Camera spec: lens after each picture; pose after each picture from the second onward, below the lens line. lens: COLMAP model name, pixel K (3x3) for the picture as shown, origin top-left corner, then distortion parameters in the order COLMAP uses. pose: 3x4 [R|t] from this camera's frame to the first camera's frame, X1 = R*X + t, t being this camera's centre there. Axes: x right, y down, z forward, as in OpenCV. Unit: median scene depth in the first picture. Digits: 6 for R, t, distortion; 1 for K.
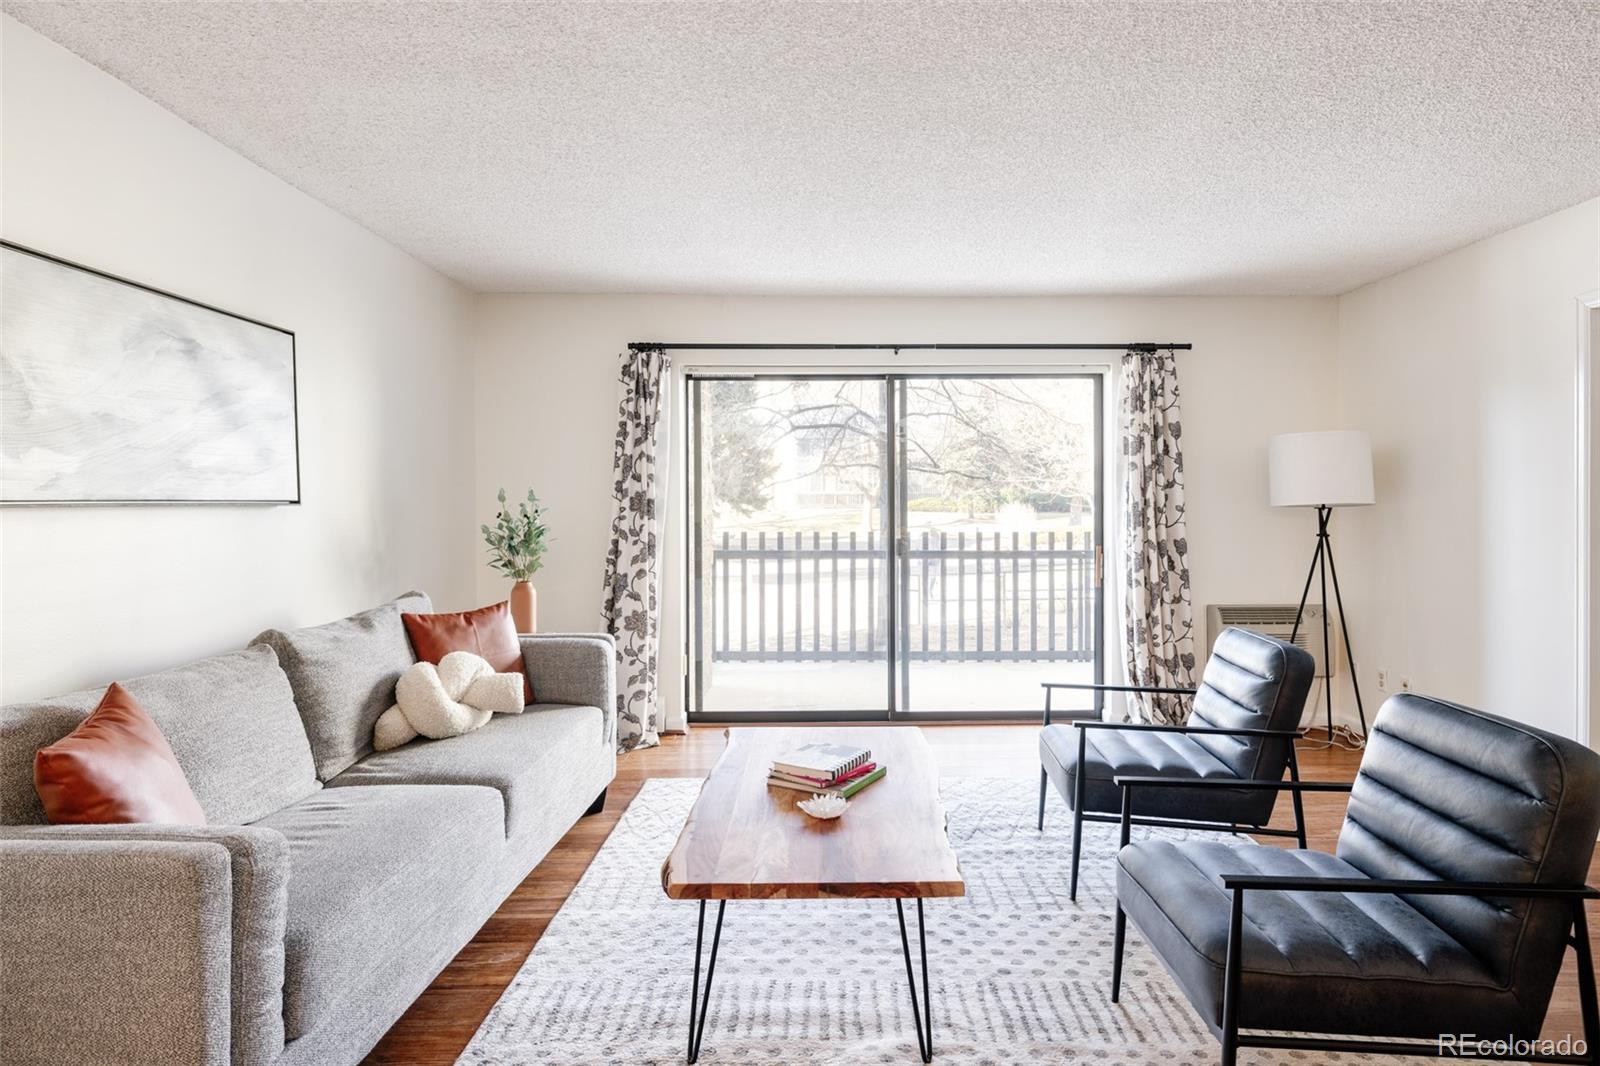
lens RADIAL K [[878.2, 0, 844.7], [0, 878.2, 501.7], [0, 0, 1]] dist [0.004872, 0.000589]
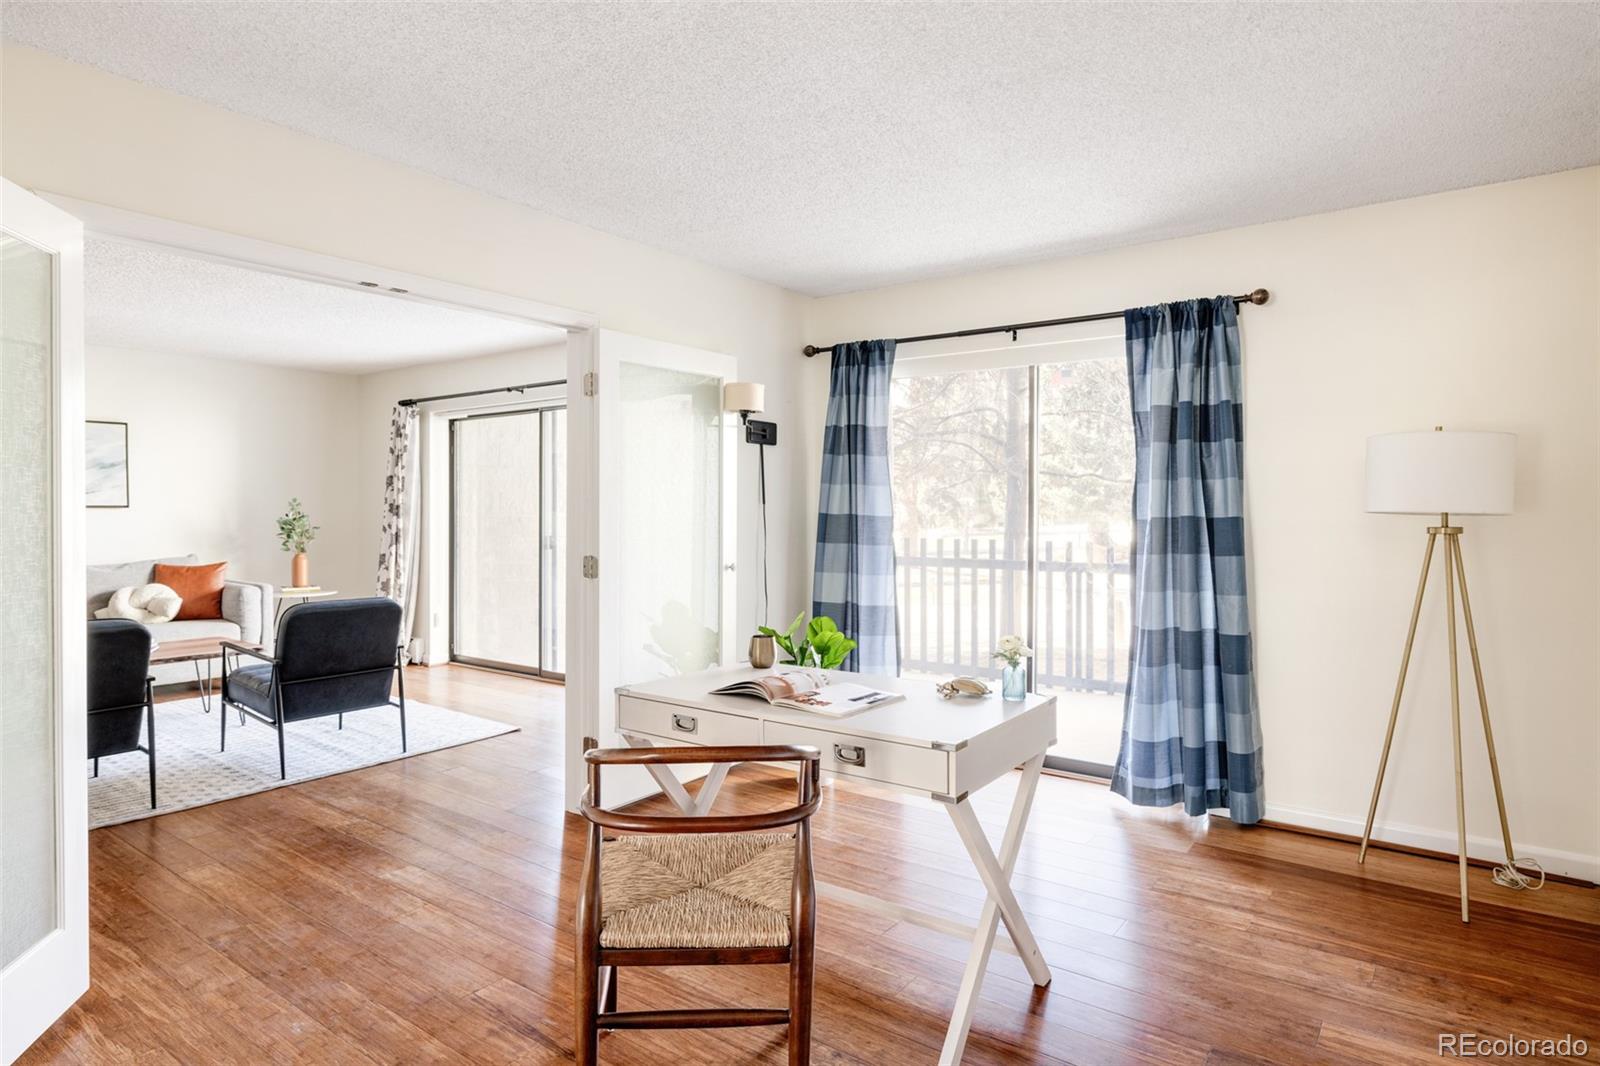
lens RADIAL K [[906.8, 0, 799.6], [0, 906.8, 523.6], [0, 0, 1]] dist [0.011074, -0.005070]
pose [[0.789956, 0.011077, -0.613064, 1.288930], [-0.002715, 0.999890, 0.014567, 0.004013], [0.613158, -0.009843, 0.789899, 0.194595]]
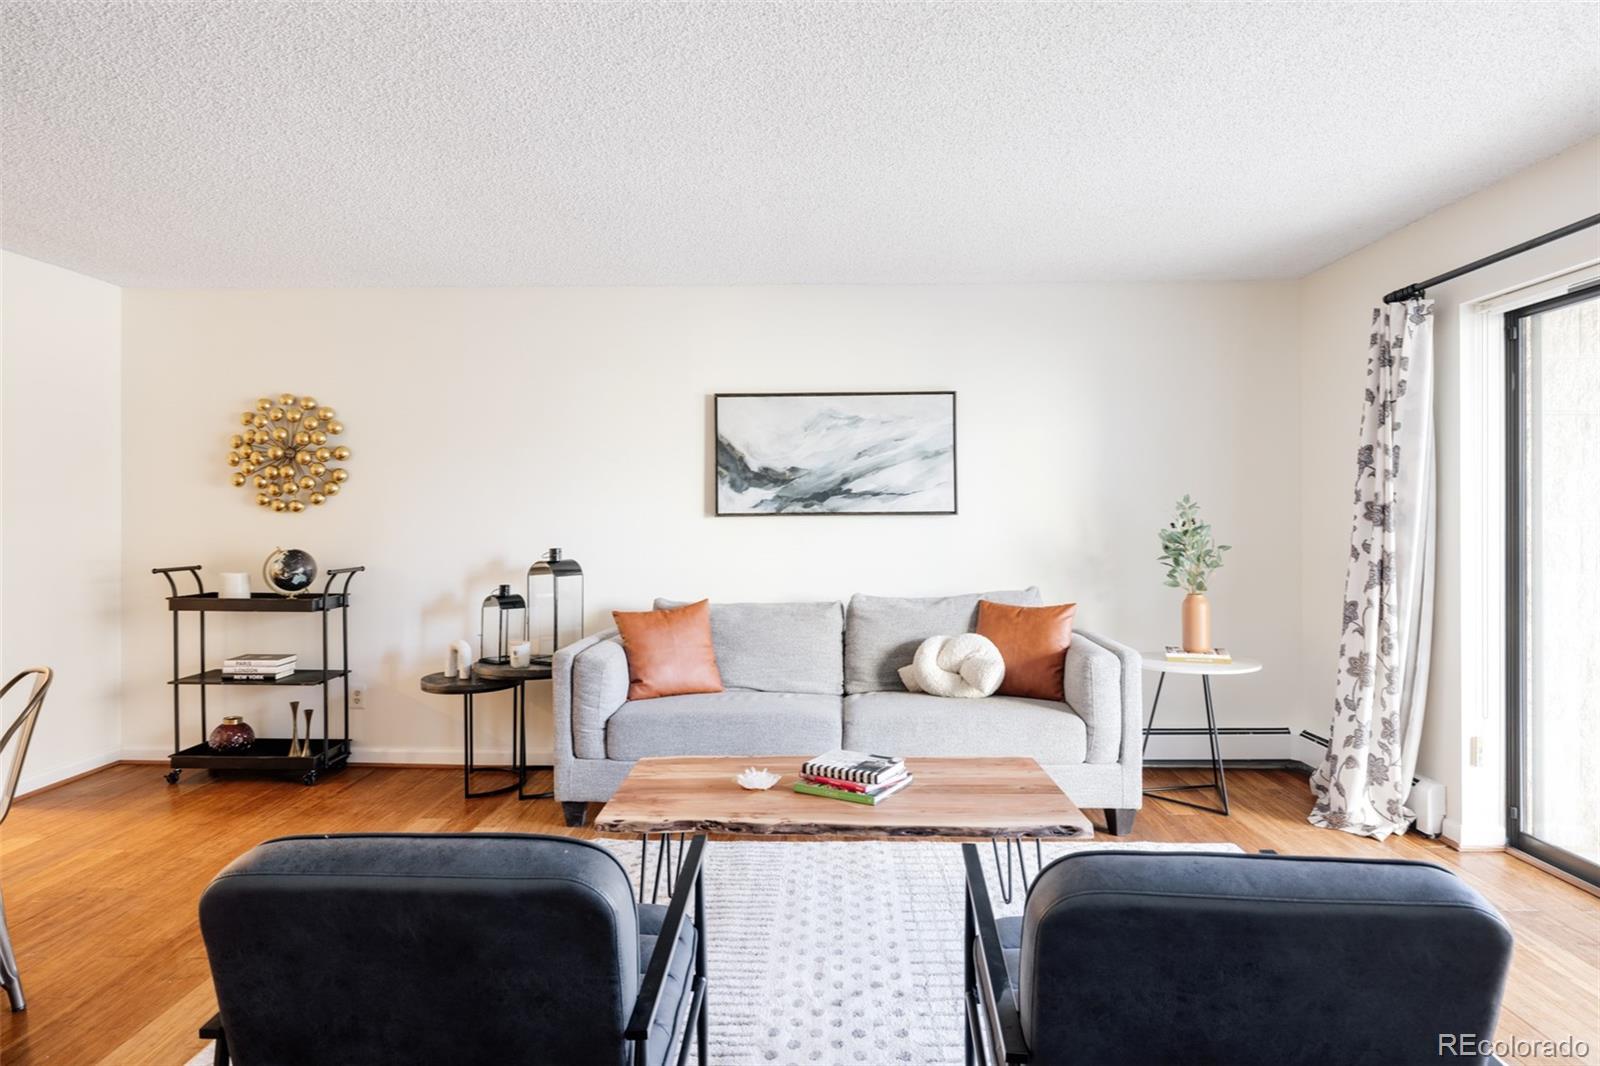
lens RADIAL K [[906.8, 0, 800.7], [0, 906.8, 520.2], [0, 0, 1]] dist [0.011074, -0.005070]
pose [[-0.042208, 0.000497, -0.999109, 0.564692], [0.005026, 0.999987, 0.000285, 0.007822], [0.999096, -0.005009, -0.042210, 0.549647]]
